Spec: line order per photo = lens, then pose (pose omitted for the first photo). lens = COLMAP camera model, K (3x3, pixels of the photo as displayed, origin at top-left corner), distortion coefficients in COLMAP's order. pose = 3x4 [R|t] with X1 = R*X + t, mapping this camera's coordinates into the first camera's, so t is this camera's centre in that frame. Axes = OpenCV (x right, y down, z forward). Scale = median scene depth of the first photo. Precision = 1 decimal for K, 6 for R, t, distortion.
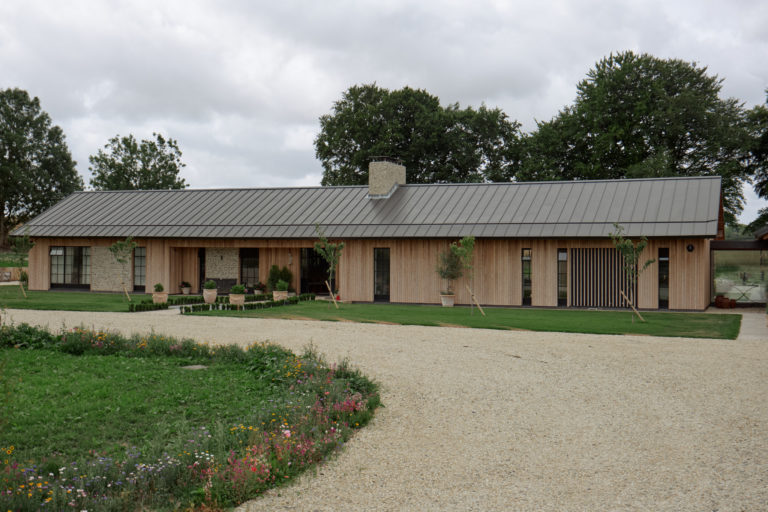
lens RADIAL K [[982.8, 0, 362.4], [0, 982.8, 245.5], [0, 0, 1]] dist [0.009963, 0.078919]
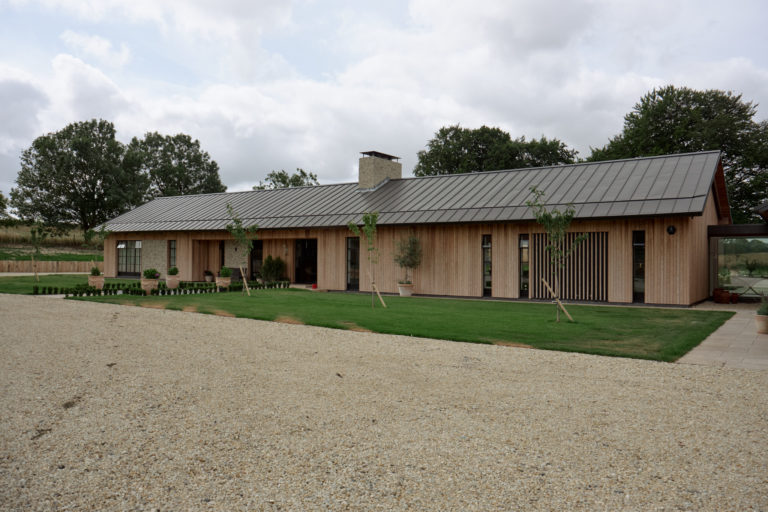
lens RADIAL K [[596.2, 0, 384.0], [0, 596.2, 256.0], [0, 0, 1]] dist [-0.003530, -0.006561]
pose [[0.972131, 0.001521, -0.234433, 0.104665], [-0.002845, 0.999982, -0.005311, 0.013431], [0.234421, 0.005830, 0.972118, 0.222802]]
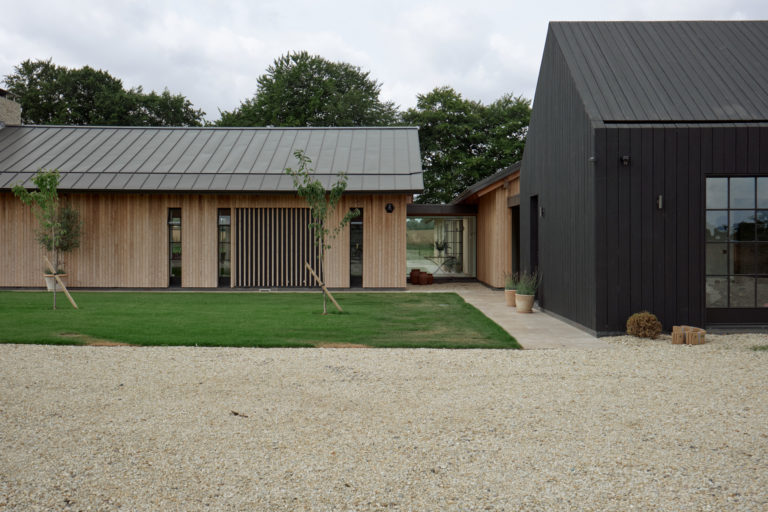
lens RADIAL K [[699.1, 0, 384.0], [0, 699.1, 246.4], [0, 0, 1]] dist [-0.001231, 0.010563]
pose [[0.926828, -0.001819, 0.375482, 0.059827], [-0.002042, 0.999949, 0.009884, 0.013265], [-0.375481, -0.009927, 0.926777, 0.239582]]
